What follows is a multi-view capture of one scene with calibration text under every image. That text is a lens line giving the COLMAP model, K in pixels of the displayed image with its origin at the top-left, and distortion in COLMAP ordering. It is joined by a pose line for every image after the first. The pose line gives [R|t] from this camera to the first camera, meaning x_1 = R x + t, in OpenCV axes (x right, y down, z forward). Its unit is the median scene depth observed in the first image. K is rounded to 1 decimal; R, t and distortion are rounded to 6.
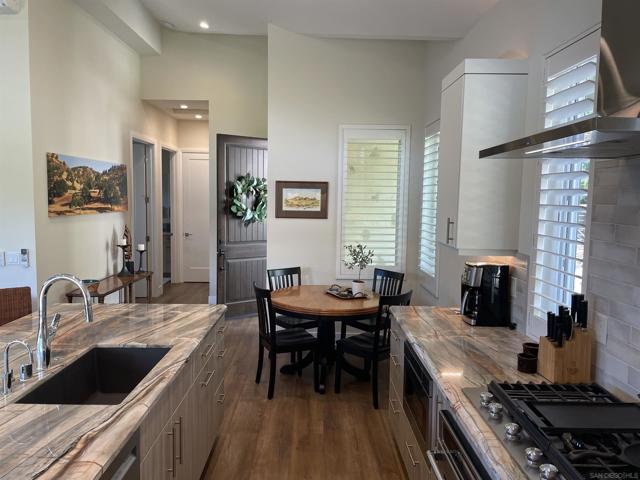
lens RADIAL K [[483.0, 0, 310.2], [0, 483.0, 234.2], [0, 0, 1]] dist [0.068160, -0.060344]
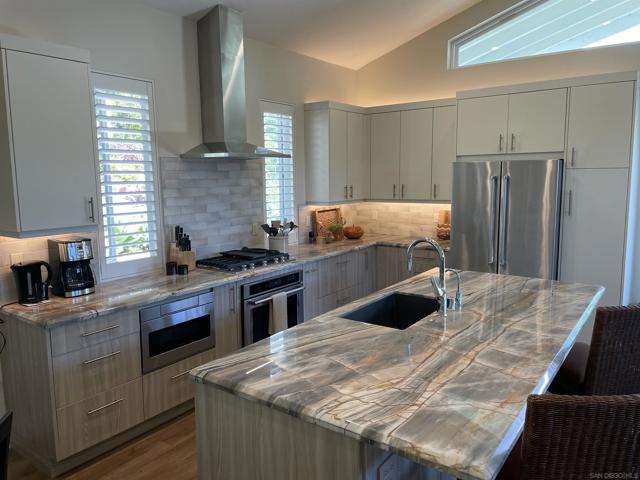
lens RADIAL K [[483.0, 0, 315.3], [0, 483.0, 238.0], [0, 0, 1]] dist [0.068160, -0.060344]
pose [[-0.812095, -0.078768, 0.578184, -0.629292], [0.049227, 0.978067, 0.202388, -0.119518], [-0.581445, 0.192820, -0.790406, 1.366752]]
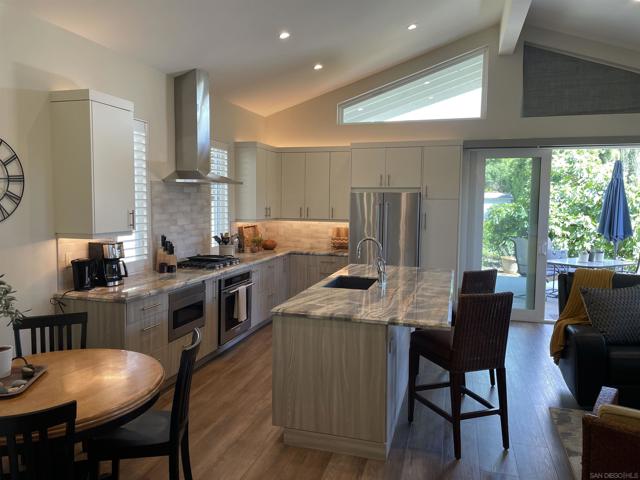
lens RADIAL K [[483.0, 0, 317.6], [0, 483.0, 237.3], [0, 0, 1]] dist [0.068160, -0.060344]
pose [[-0.962253, -0.045892, 0.268260, -0.530771], [-0.003662, 0.987775, 0.155844, -0.154261], [-0.272133, 0.148979, -0.950657, 1.921633]]
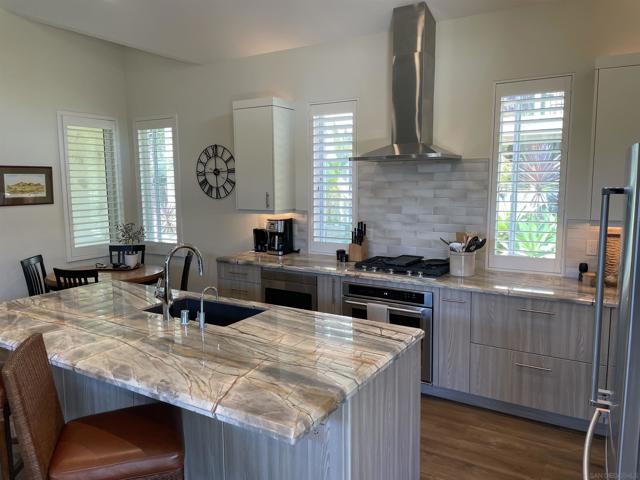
lens RADIAL K [[483.0, 0, 317.5], [0, 483.0, 239.6], [0, 0, 1]] dist [0.068160, -0.060344]
pose [[0.522473, -0.124075, 0.843580, -0.883600], [0.084508, 0.992020, 0.093568, -0.011855], [-0.848458, 0.022403, 0.528789, -0.000433]]
